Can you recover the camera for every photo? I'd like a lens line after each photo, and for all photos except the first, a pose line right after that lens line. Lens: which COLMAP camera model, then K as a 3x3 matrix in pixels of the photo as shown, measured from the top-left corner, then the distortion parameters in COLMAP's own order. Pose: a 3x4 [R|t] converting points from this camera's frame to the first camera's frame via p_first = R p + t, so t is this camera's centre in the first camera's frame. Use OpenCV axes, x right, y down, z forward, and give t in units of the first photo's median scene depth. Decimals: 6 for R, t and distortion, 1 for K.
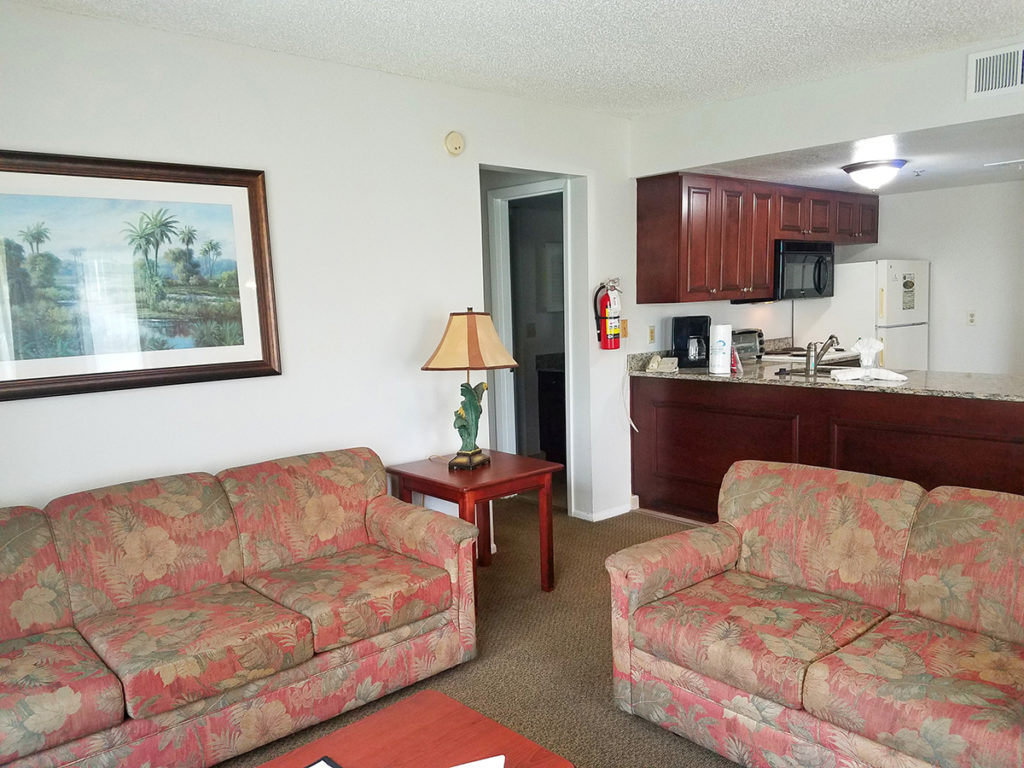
lens RADIAL K [[774.9, 0, 516.5], [0, 774.9, 395.2], [0, 0, 1]] dist [-0.014349, -0.028454]
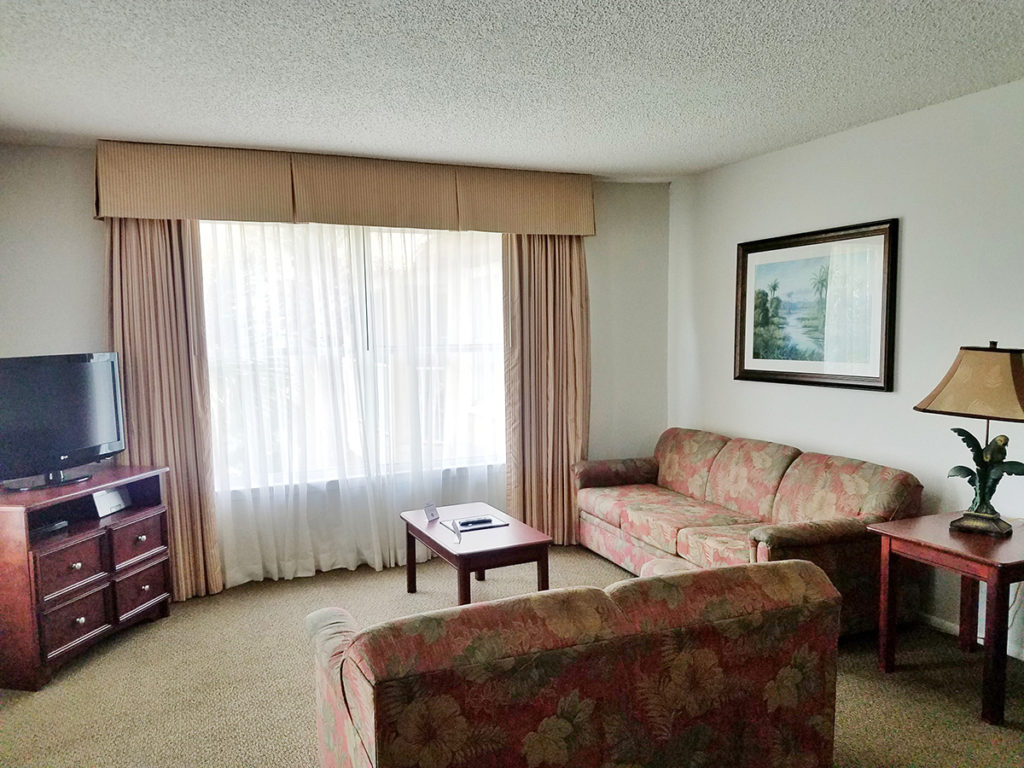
lens RADIAL K [[774.9, 0, 509.6], [0, 774.9, 384.8], [0, 0, 1]] dist [-0.014349, -0.028454]
pose [[-0.358041, 0.093915, -0.928971, 1.060868], [-0.101541, 0.985111, 0.138726, -0.154648], [0.928168, 0.143998, -0.343174, 0.963367]]
